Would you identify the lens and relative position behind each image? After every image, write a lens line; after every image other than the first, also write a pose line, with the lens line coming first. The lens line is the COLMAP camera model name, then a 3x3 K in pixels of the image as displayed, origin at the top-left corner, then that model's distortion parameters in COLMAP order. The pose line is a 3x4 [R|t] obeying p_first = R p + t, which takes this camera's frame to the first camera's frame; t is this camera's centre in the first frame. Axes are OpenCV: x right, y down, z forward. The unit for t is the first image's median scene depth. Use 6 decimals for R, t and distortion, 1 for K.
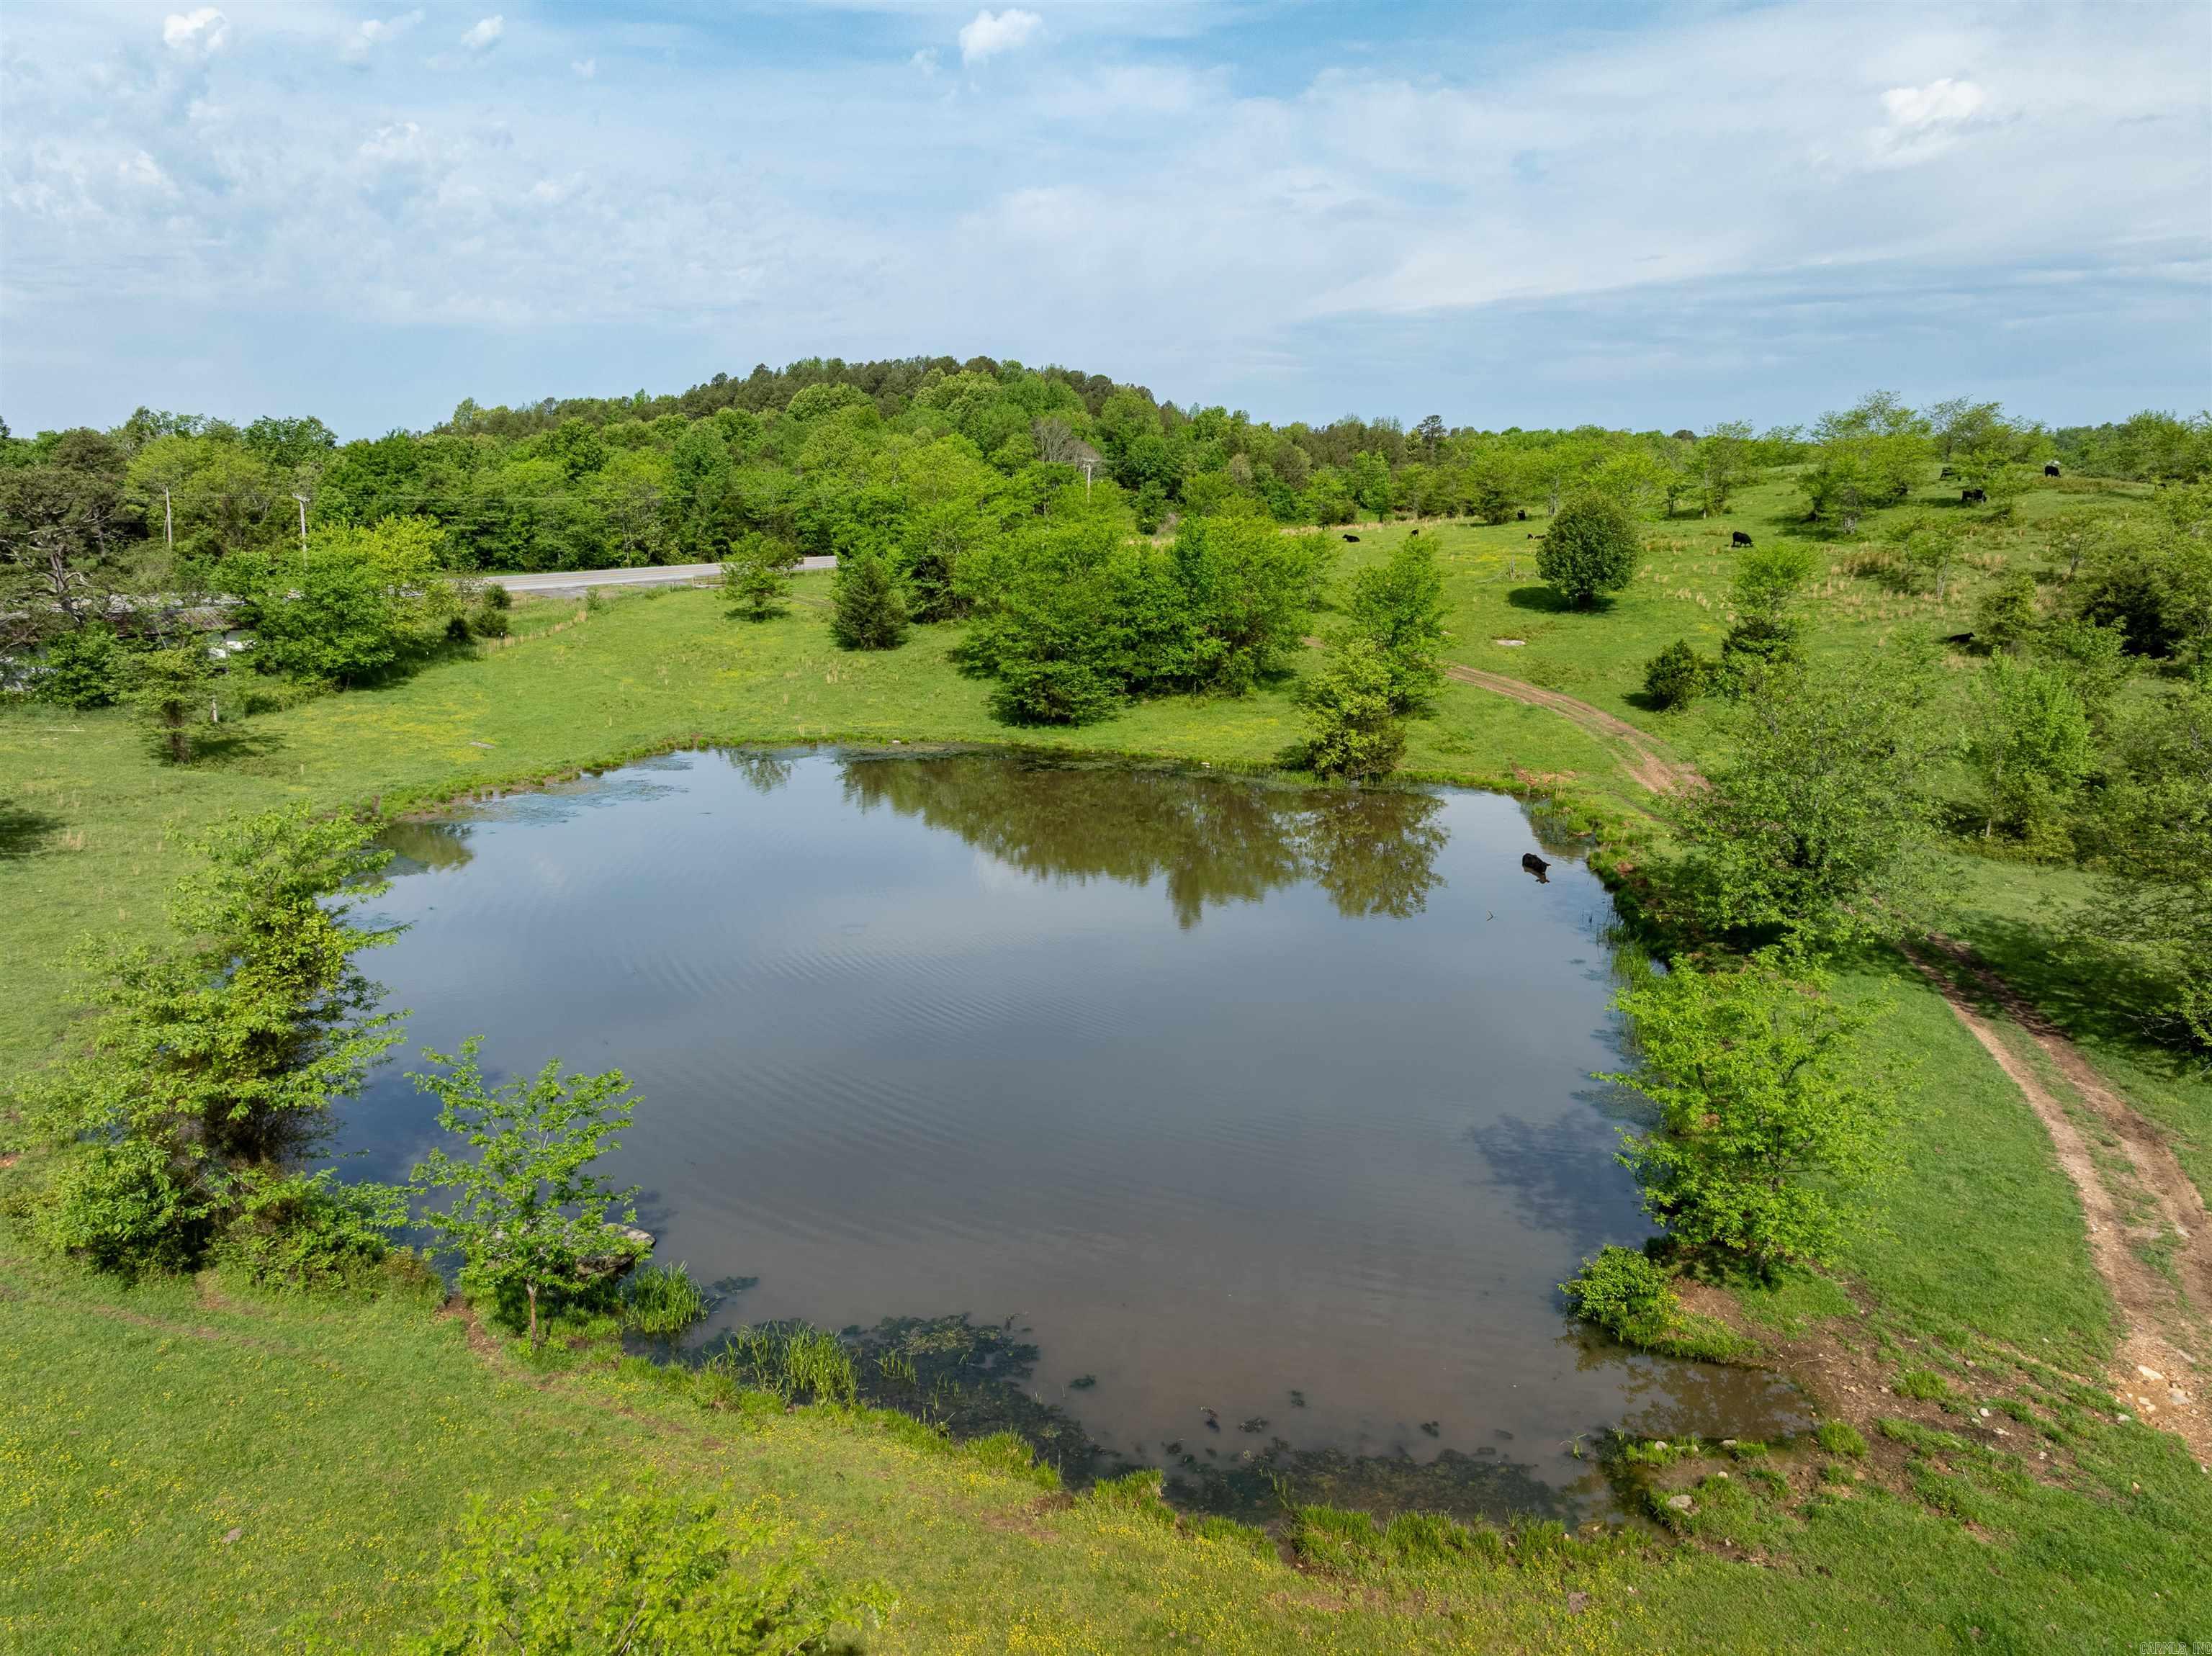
lens RADIAL K [[1560.7, 0, 1119.3], [0, 1560.7, 816.4], [0, 0, 1]] dist [-0.019397, 0.029195]
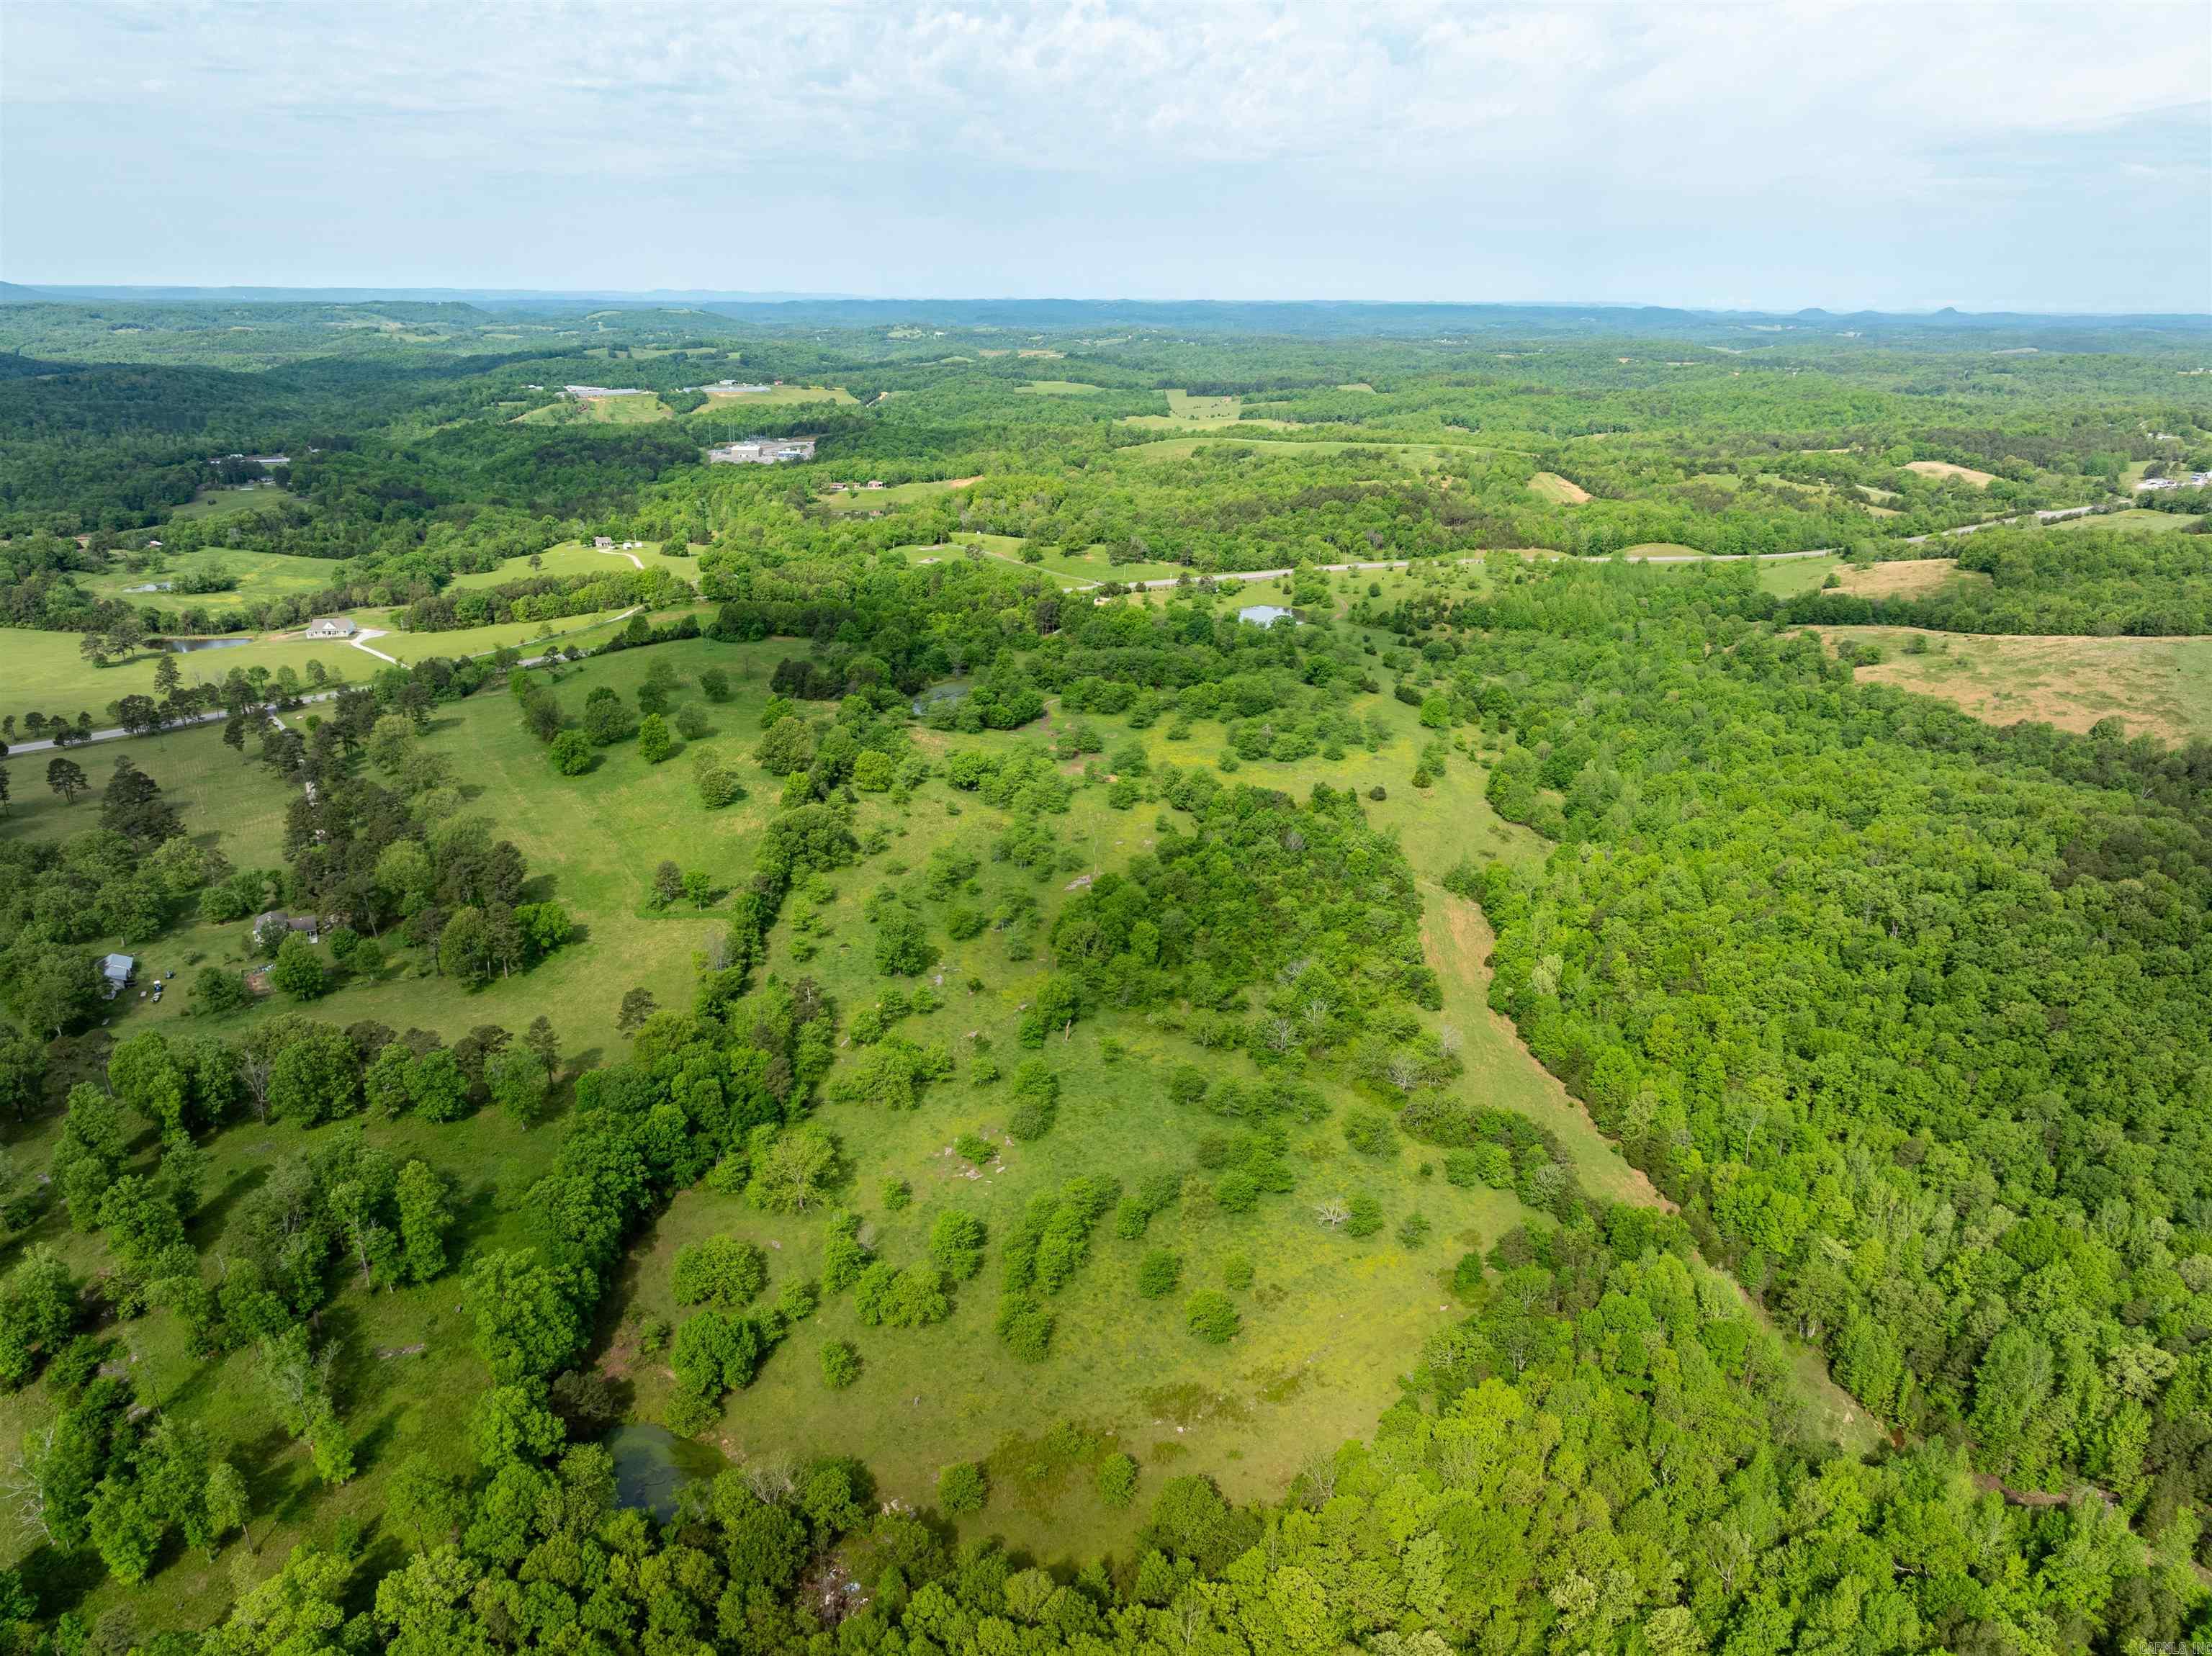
lens RADIAL K [[1560.7, 0, 1100.3], [0, 1560.7, 833.3], [0, 0, 1]] dist [-0.019397, 0.029195]
pose [[0.899351, 0.143368, -0.413053, 2.401787], [-0.094879, 0.986194, 0.135719, 0.108728], [0.426808, -0.082869, 0.900537, -6.569298]]
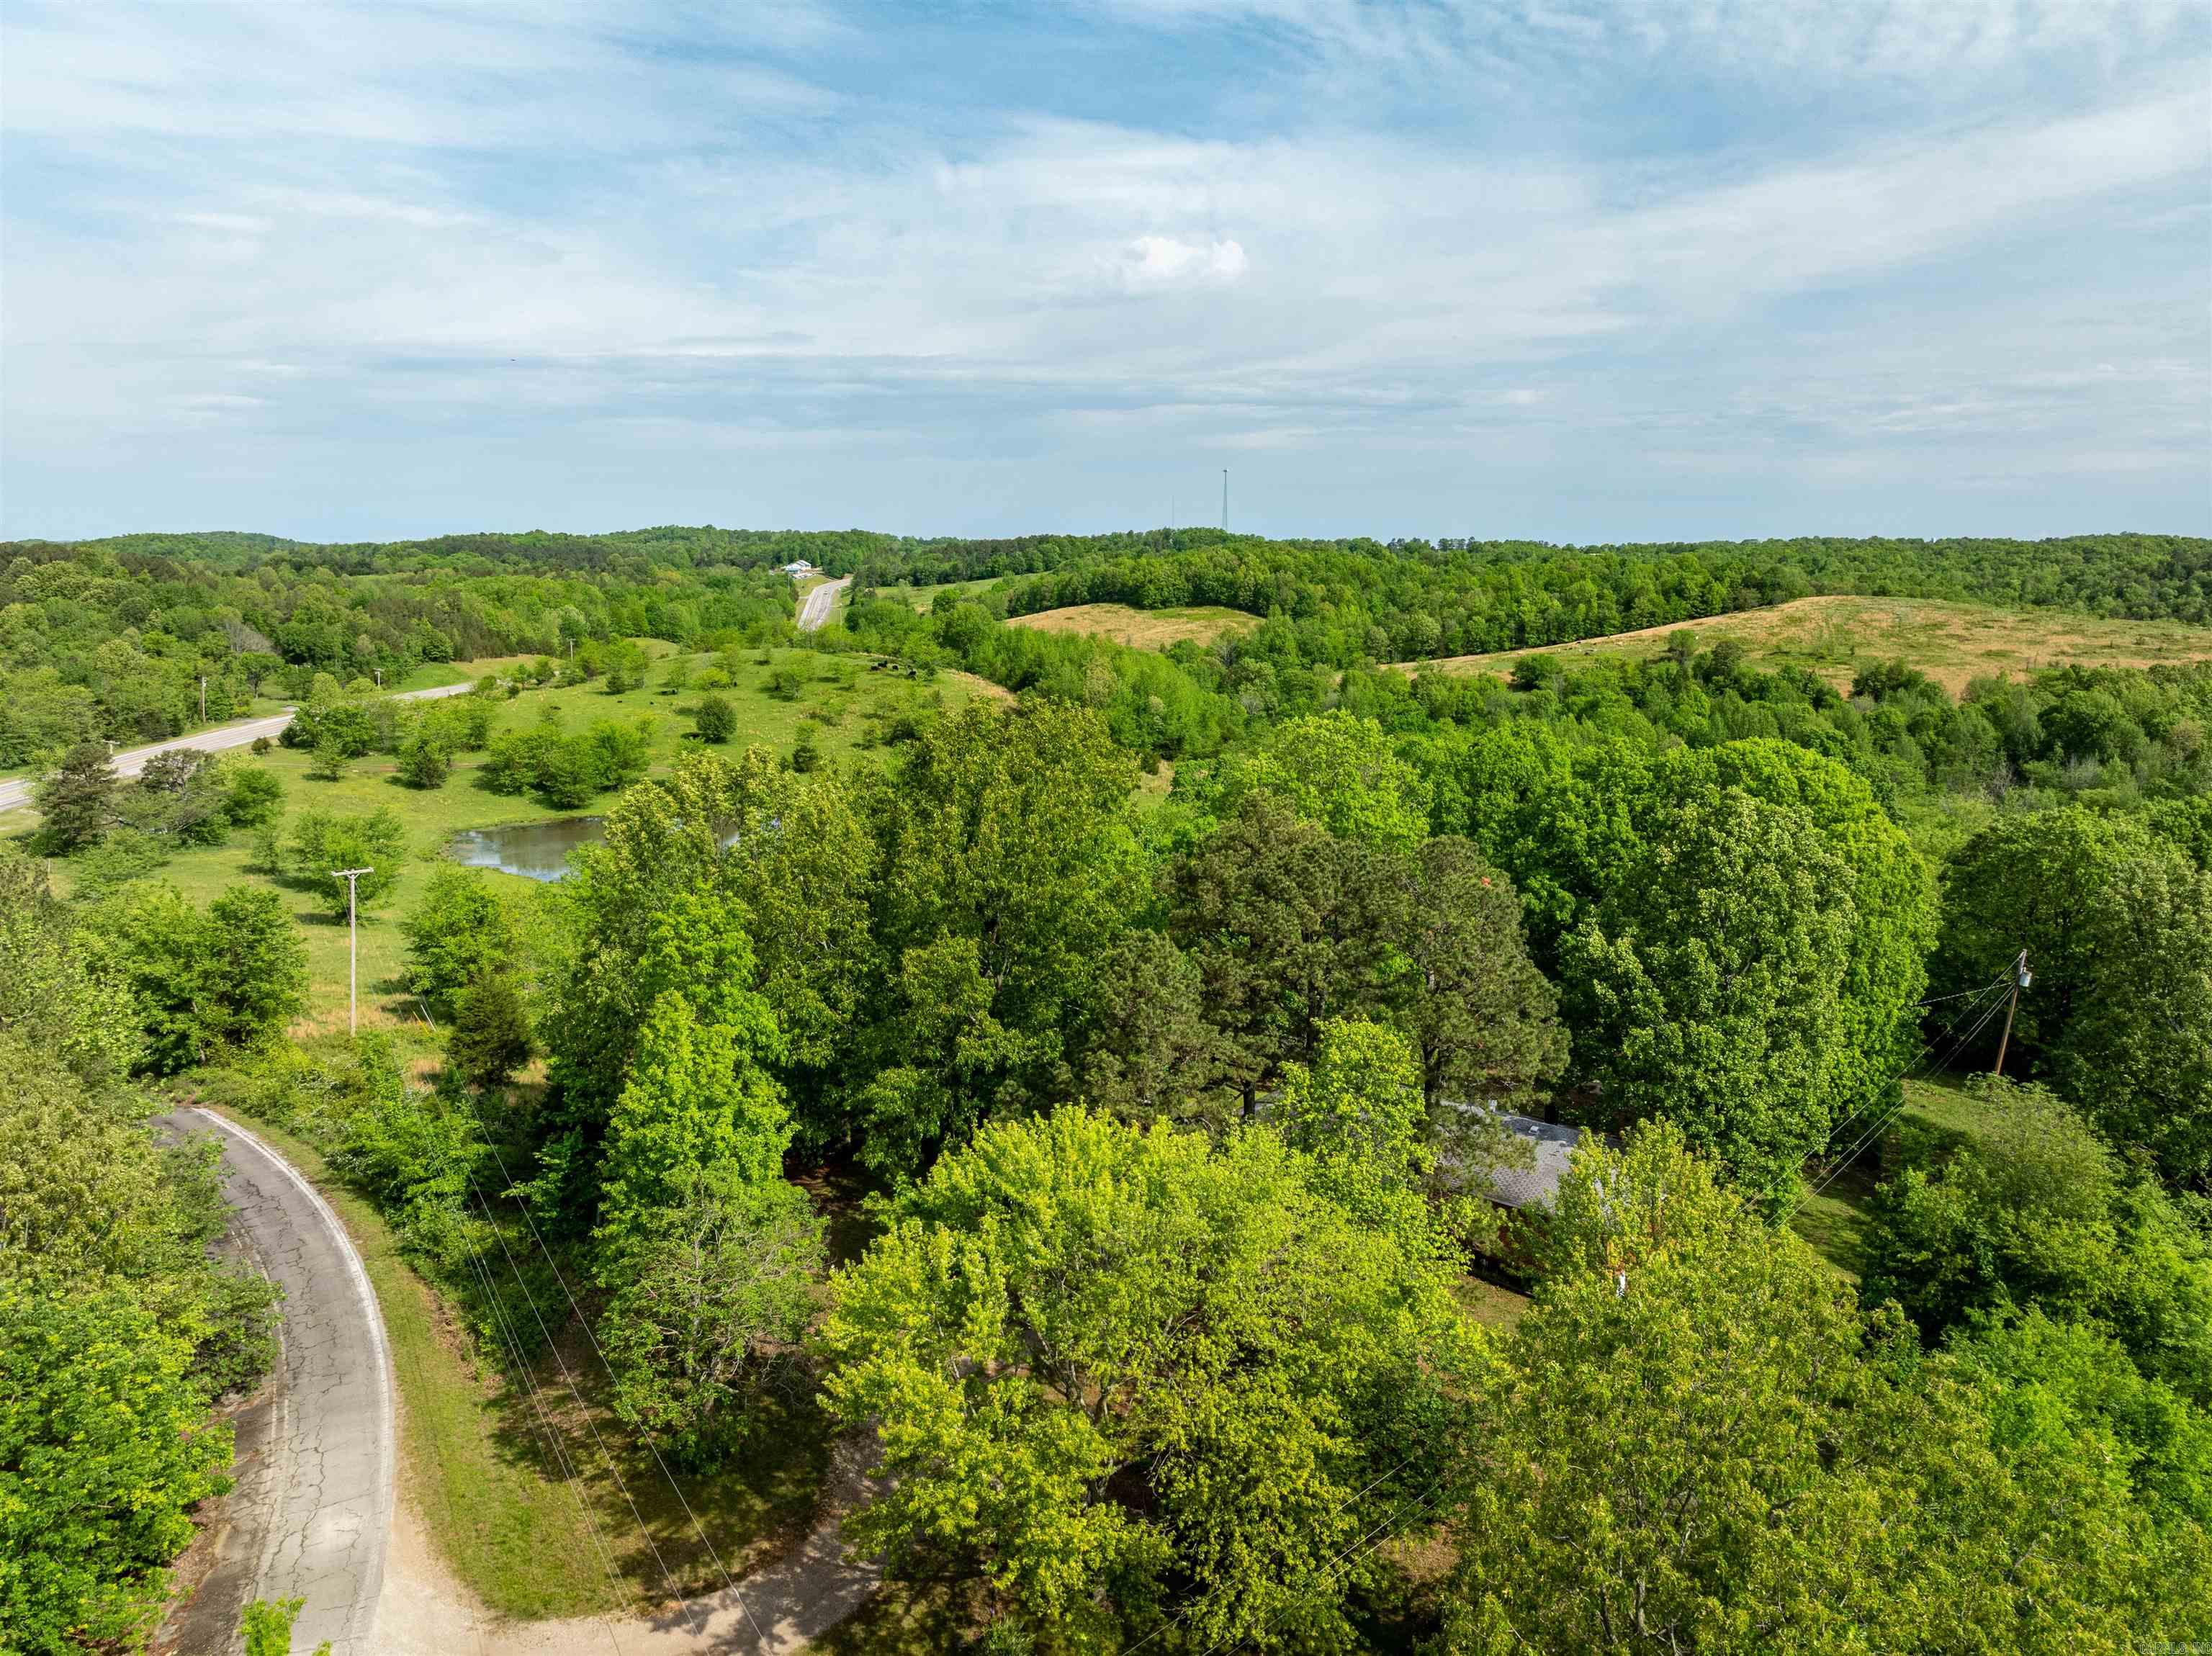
lens RADIAL K [[1560.7, 0, 1109.4], [0, 1560.7, 835.0], [0, 0, 1]] dist [-0.019397, 0.029195]
pose [[0.736919, -0.124560, 0.664406, -0.874199], [0.143044, 0.989353, 0.026824, 0.032813], [-0.660673, 0.075272, 0.746890, -1.195614]]
